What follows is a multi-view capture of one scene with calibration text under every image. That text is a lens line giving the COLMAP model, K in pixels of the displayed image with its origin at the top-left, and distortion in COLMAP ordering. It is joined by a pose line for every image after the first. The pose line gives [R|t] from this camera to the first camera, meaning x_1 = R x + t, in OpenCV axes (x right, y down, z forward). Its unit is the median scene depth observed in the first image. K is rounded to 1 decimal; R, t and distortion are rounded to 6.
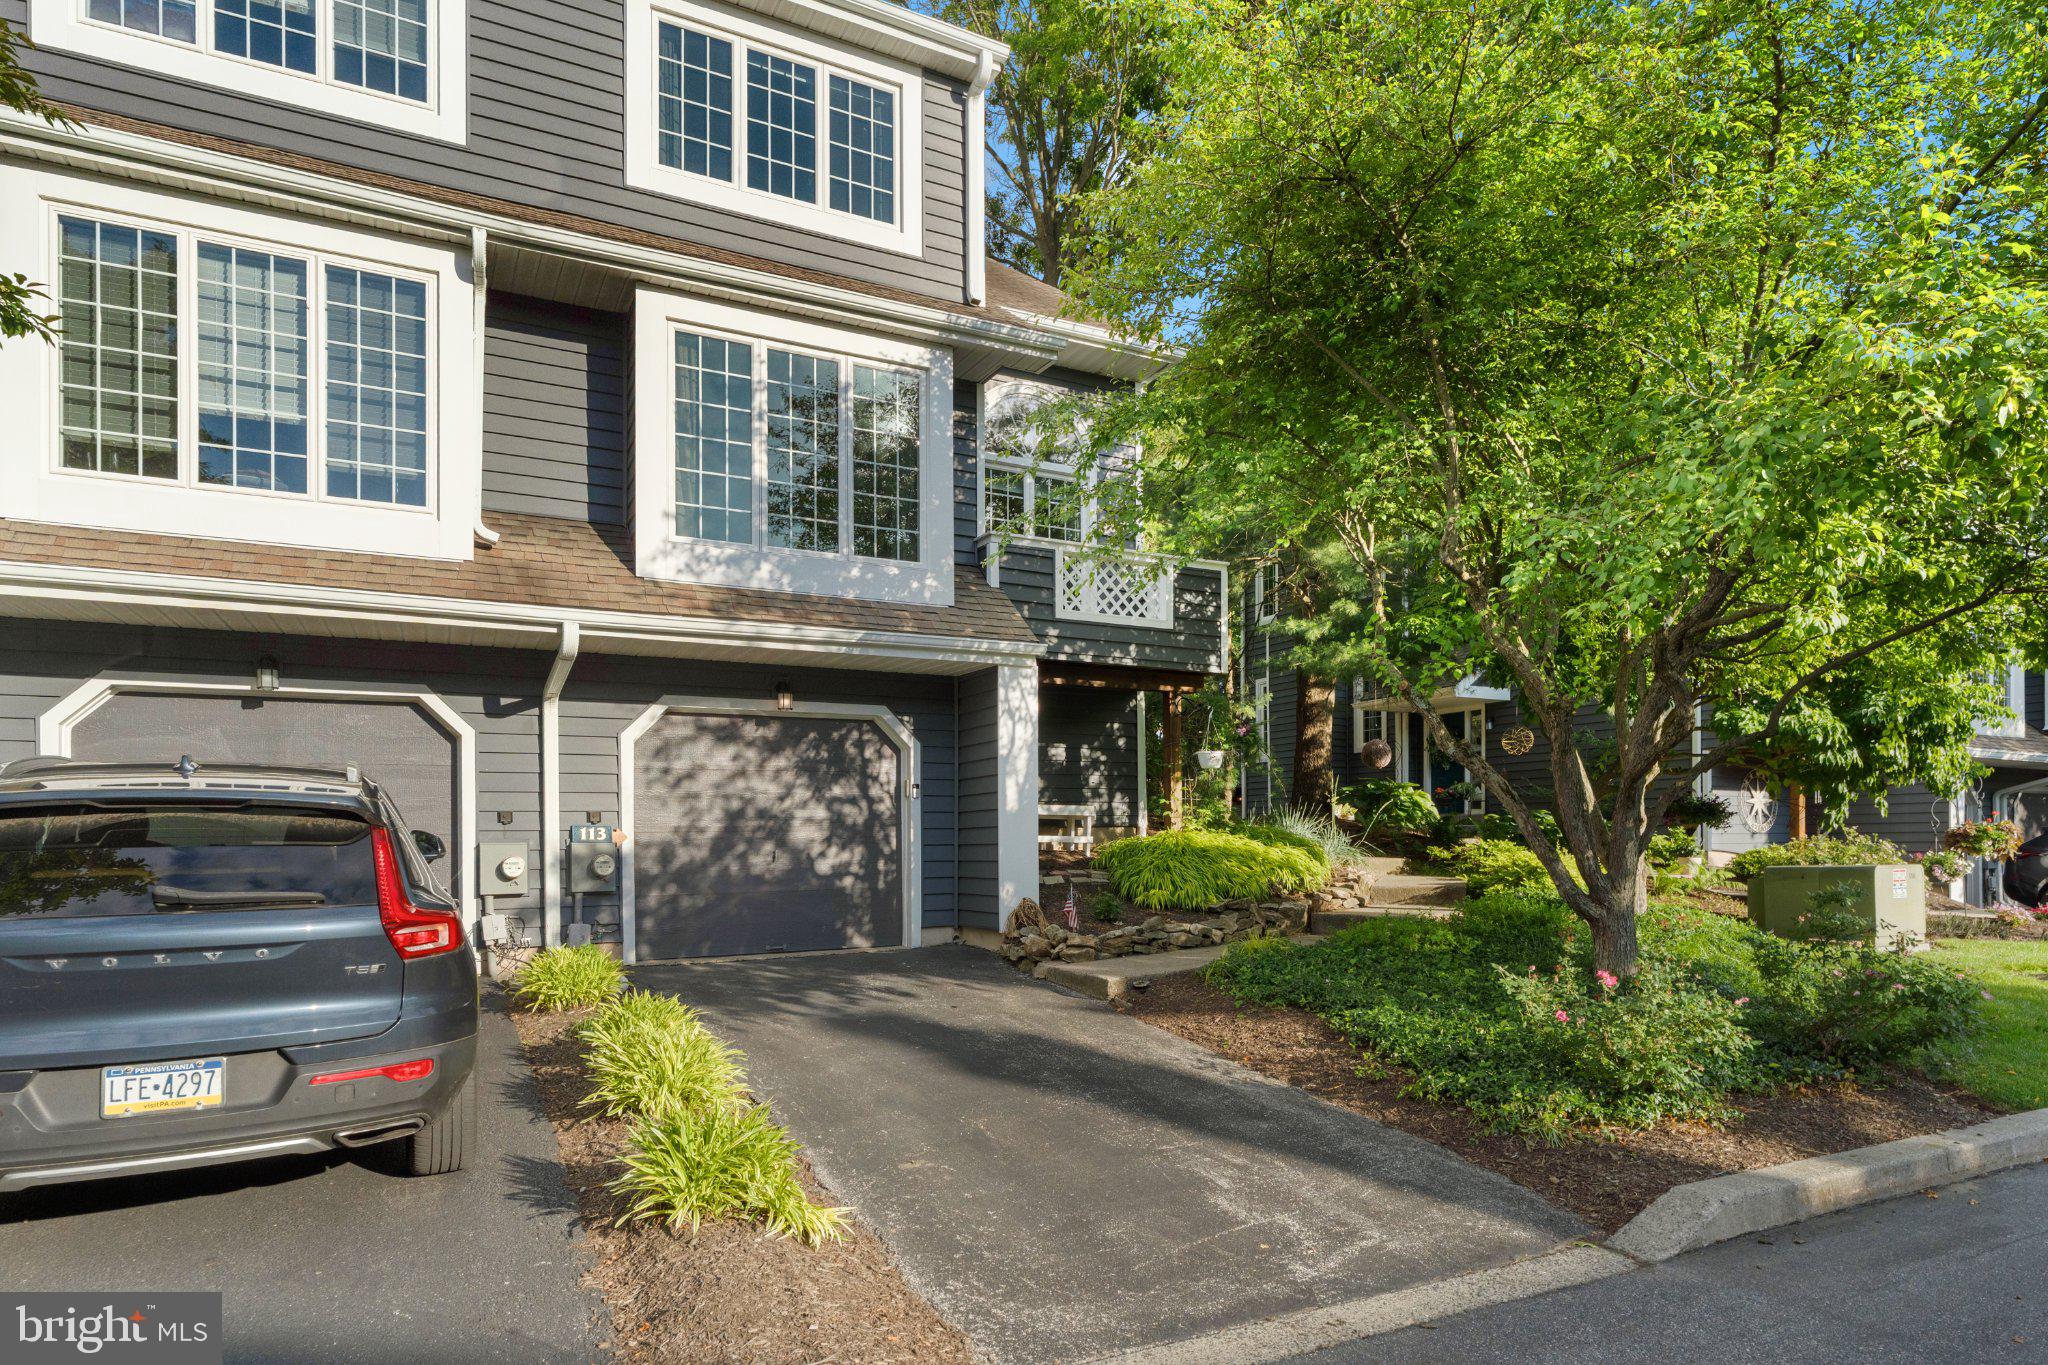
lens RADIAL K [[1130.3, 0, 1026.2], [0, 1130.3, 684.2], [0, 0, 1]] dist [-0.006898, 0.004961]
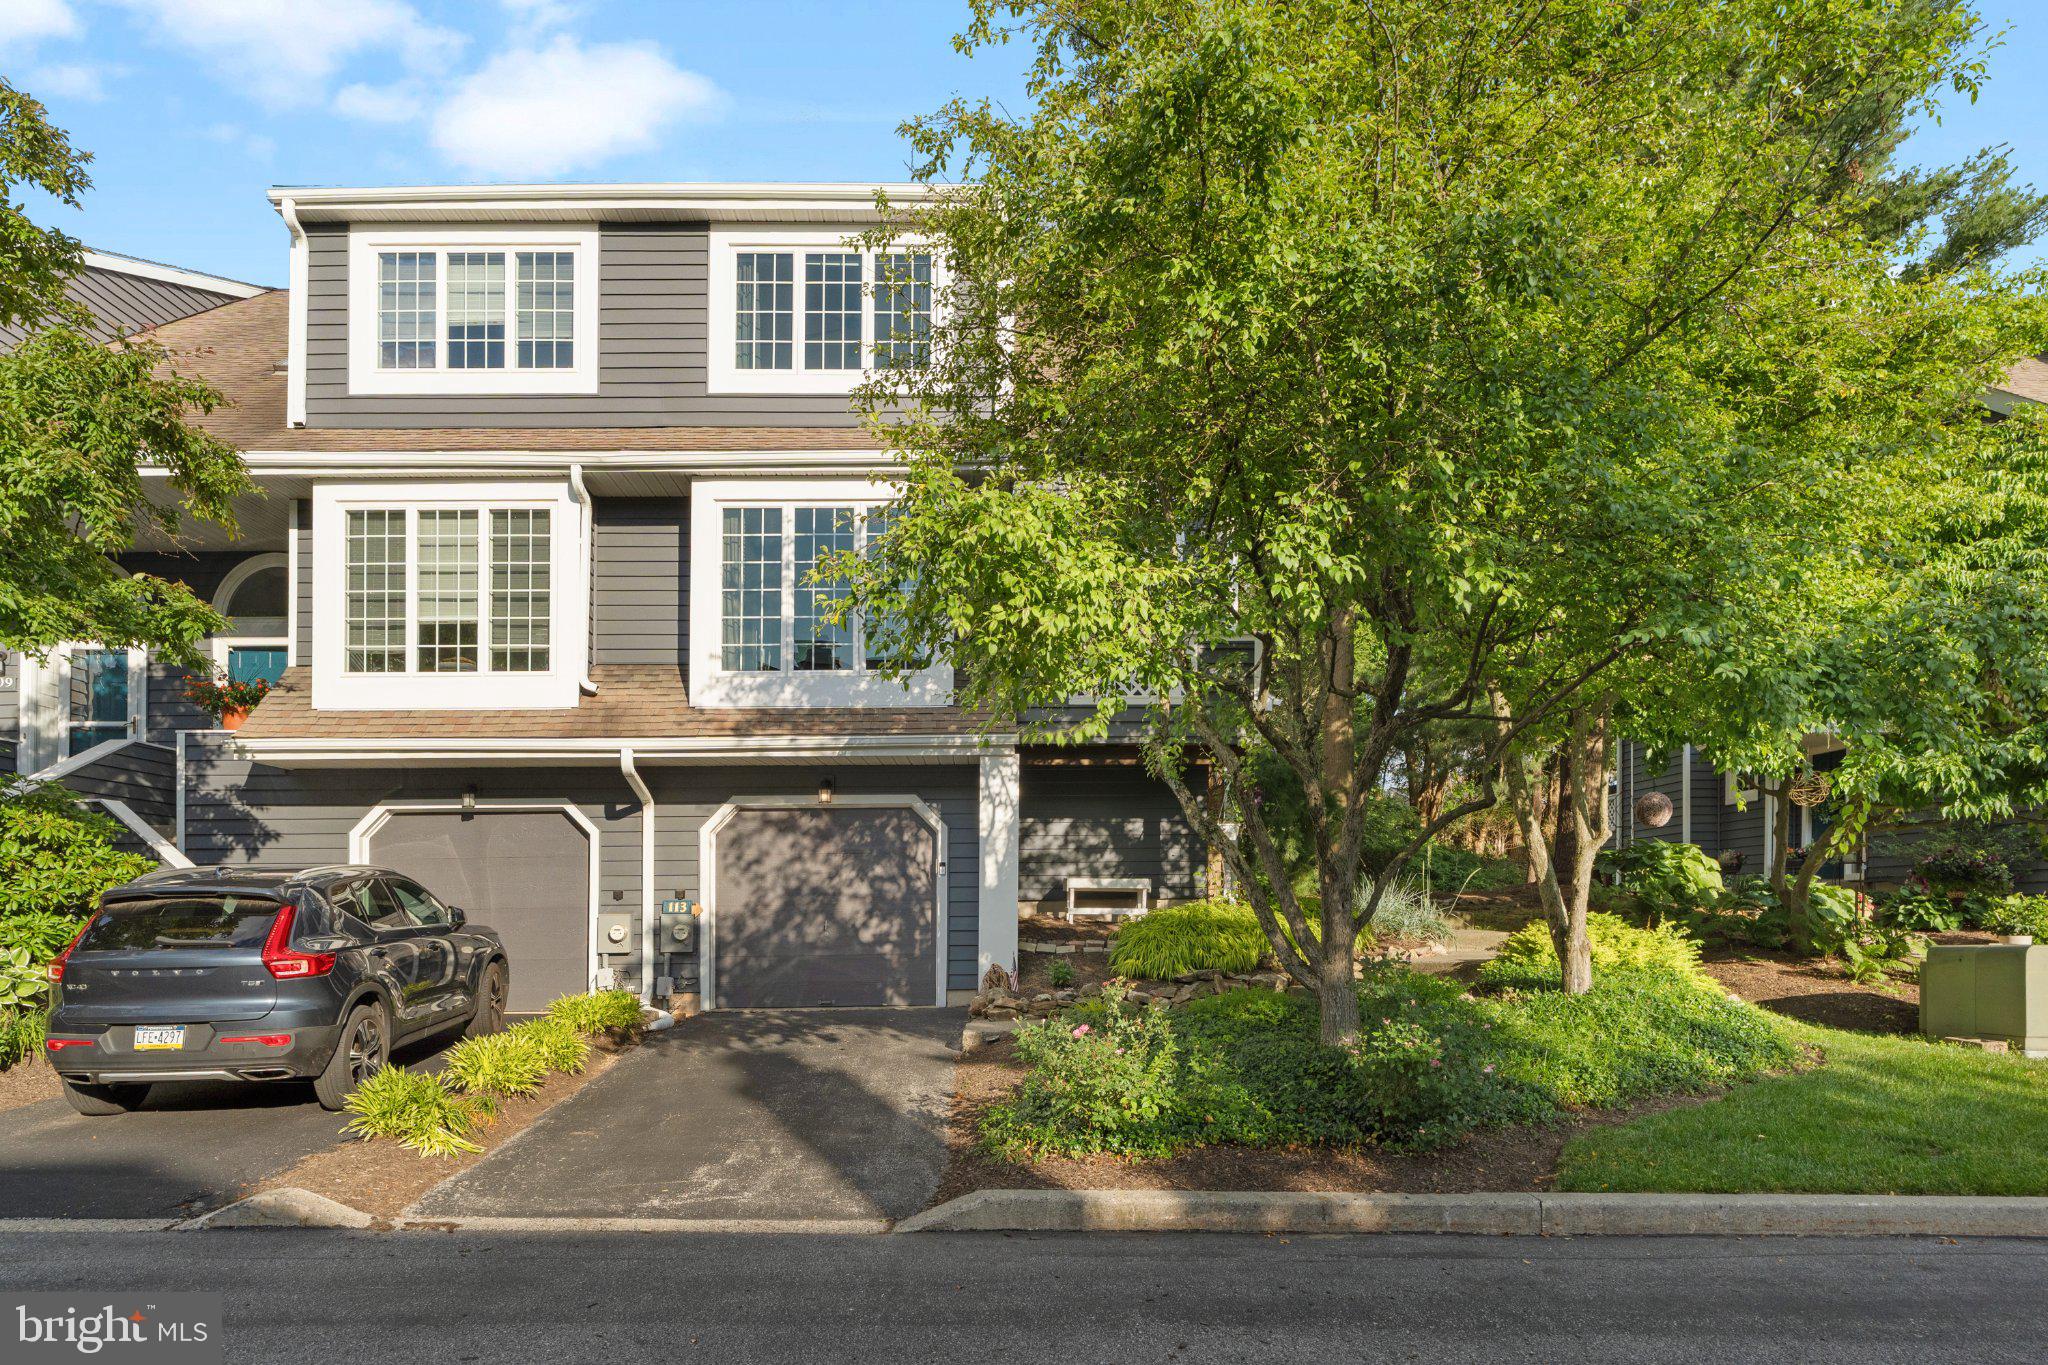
lens RADIAL K [[1278.4, 0, 1022.6], [0, 1278.4, 684.1], [0, 0, 1]] dist [-0.005310, 0.001283]
pose [[0.890699, -0.080839, -0.447349, 0.614408], [0.062582, 0.996497, -0.055470, -0.015859], [0.450266, 0.021412, 0.892638, -0.123722]]
